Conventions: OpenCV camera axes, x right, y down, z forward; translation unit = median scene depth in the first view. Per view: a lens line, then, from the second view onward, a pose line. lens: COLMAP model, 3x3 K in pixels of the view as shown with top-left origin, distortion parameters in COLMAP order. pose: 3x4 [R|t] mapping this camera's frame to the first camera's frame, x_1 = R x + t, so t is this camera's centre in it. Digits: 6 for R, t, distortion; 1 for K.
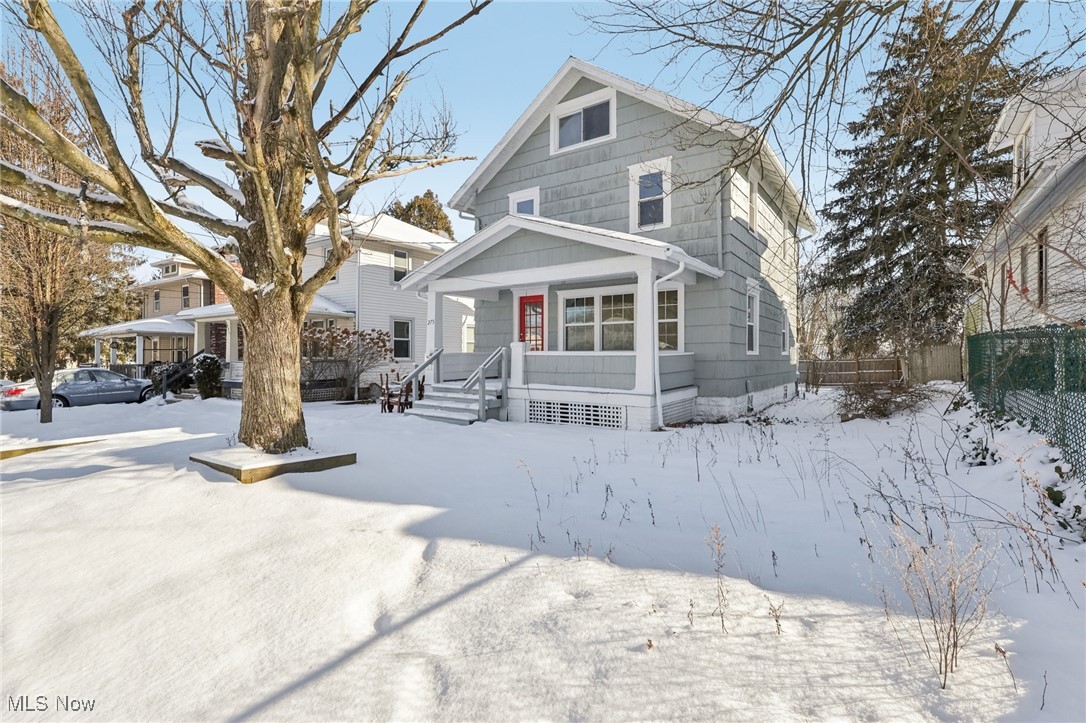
lens RADIAL K [[505.8, 0, 543.0], [0, 505.8, 361.5], [0, 0, 1]] dist [-0.007824, 0.000384]
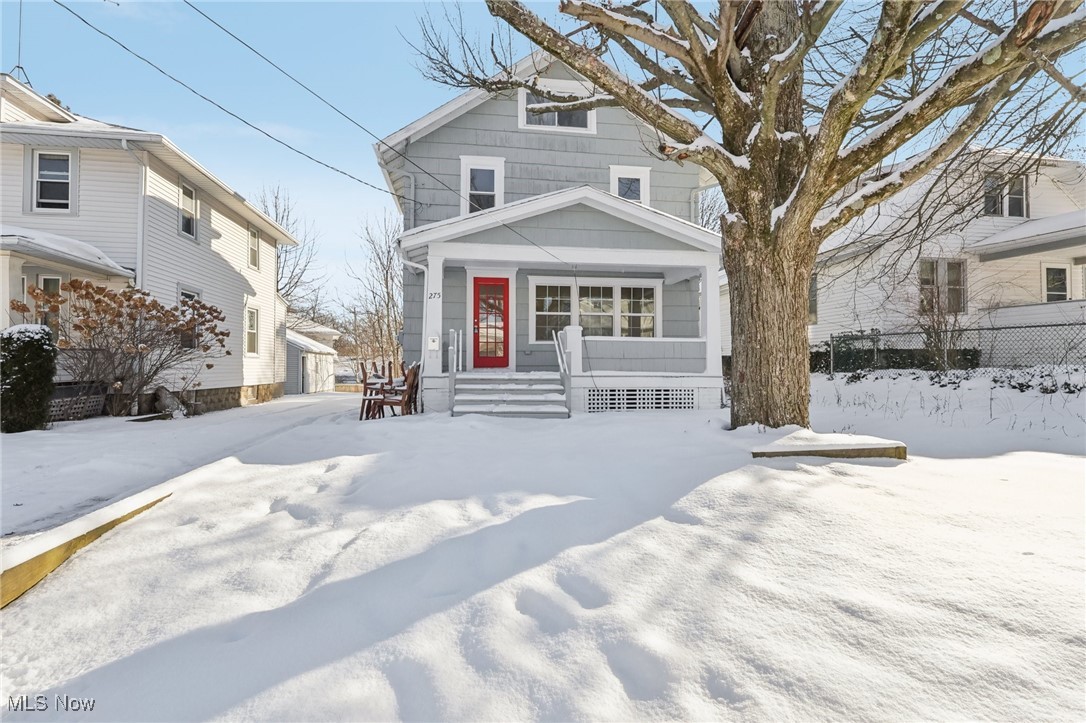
lens RADIAL K [[505.8, 0, 543.0], [0, 505.8, 361.5], [0, 0, 1]] dist [-0.007824, 0.000384]
pose [[0.727924, 0.006870, 0.685624, -0.717944], [0.004888, 0.999872, -0.015208, 0.039849], [-0.685641, 0.014422, 0.727797, 0.375101]]
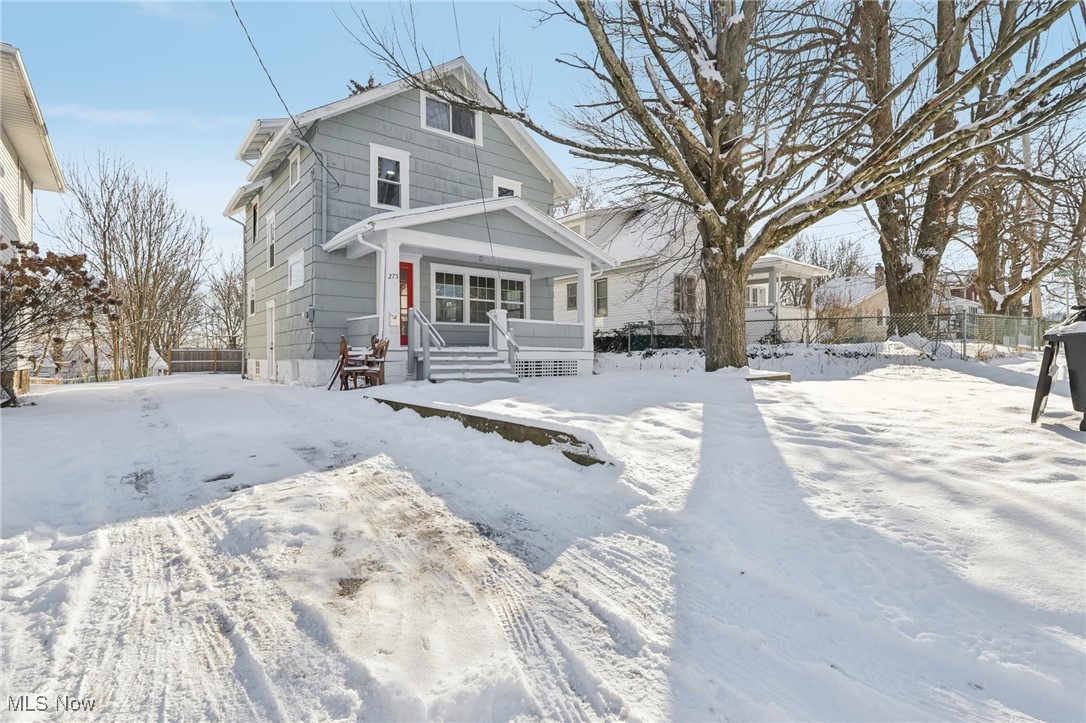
lens RADIAL K [[499.2, 0, 539.2], [0, 499.2, 356.9], [0, 0, 1]] dist [-0.018724, -0.000029]
pose [[0.284902, -0.004531, 0.958546, -1.080950], [0.011495, 0.999933, 0.001311, 0.066095], [-0.958488, 0.010645, 0.284935, 0.607903]]
